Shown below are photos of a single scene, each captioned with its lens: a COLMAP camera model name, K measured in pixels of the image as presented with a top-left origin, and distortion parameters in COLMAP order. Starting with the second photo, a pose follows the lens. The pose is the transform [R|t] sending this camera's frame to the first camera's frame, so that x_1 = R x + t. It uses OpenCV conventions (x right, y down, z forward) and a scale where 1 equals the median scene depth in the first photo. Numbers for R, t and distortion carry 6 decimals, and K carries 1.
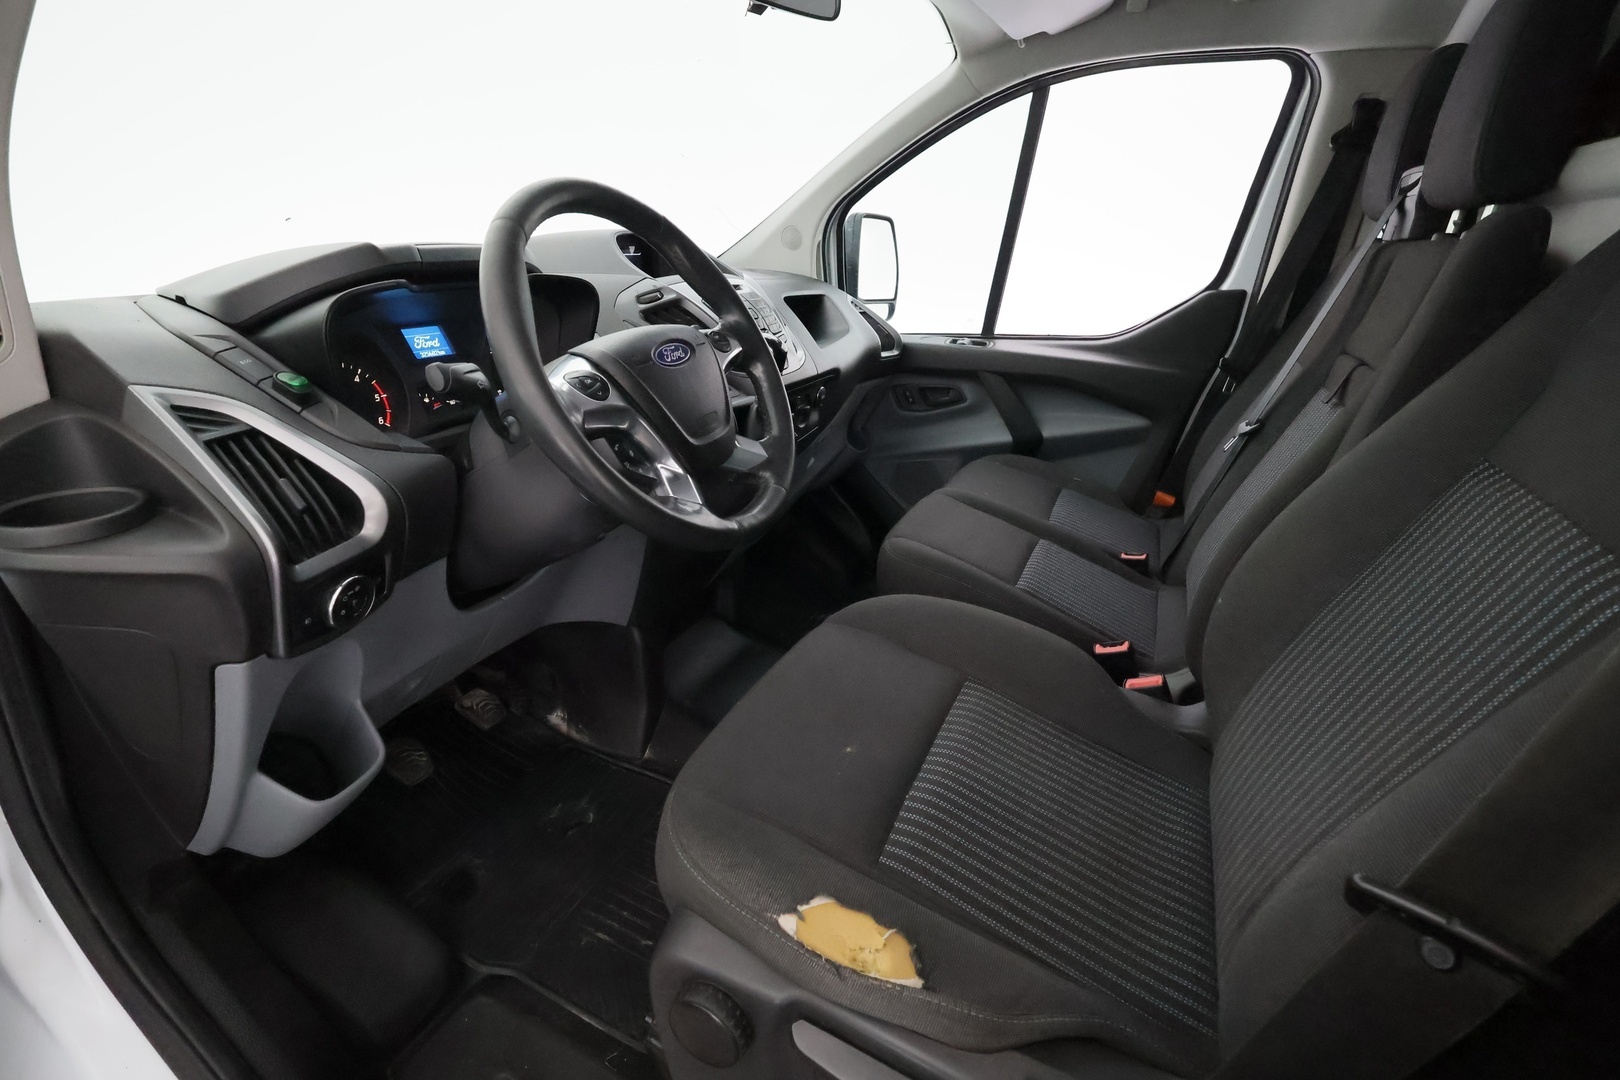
lens RADIAL K [[749.7, 0, 806.5], [0, 749.7, 542.2], [0, 0, 1]] dist [-0.000016, -0.000216]
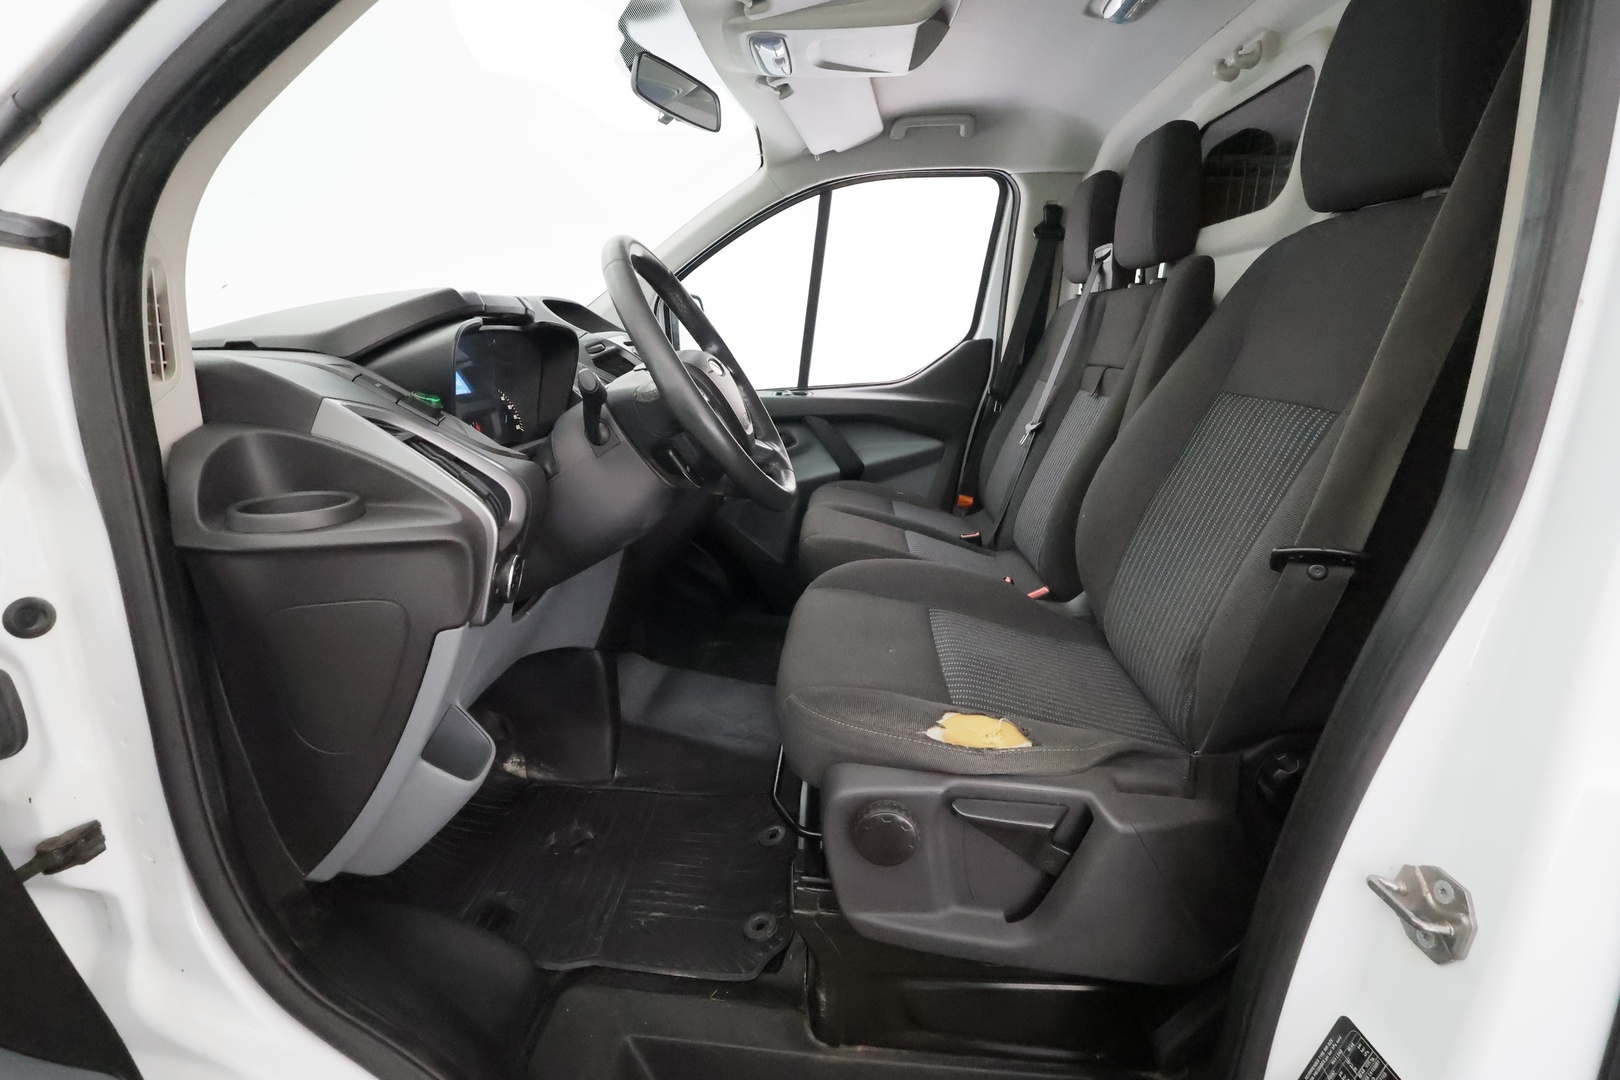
lens RADIAL K [[749.7, 0, 813.1], [0, 749.7, 539.7], [0, 0, 1]] dist [-0.000016, -0.000216]
pose [[0.928249, -0.129781, 0.348583, -0.273283], [0.169698, 0.981702, -0.086395, 0.094760], [-0.330992, 0.139350, 0.933288, -0.114900]]
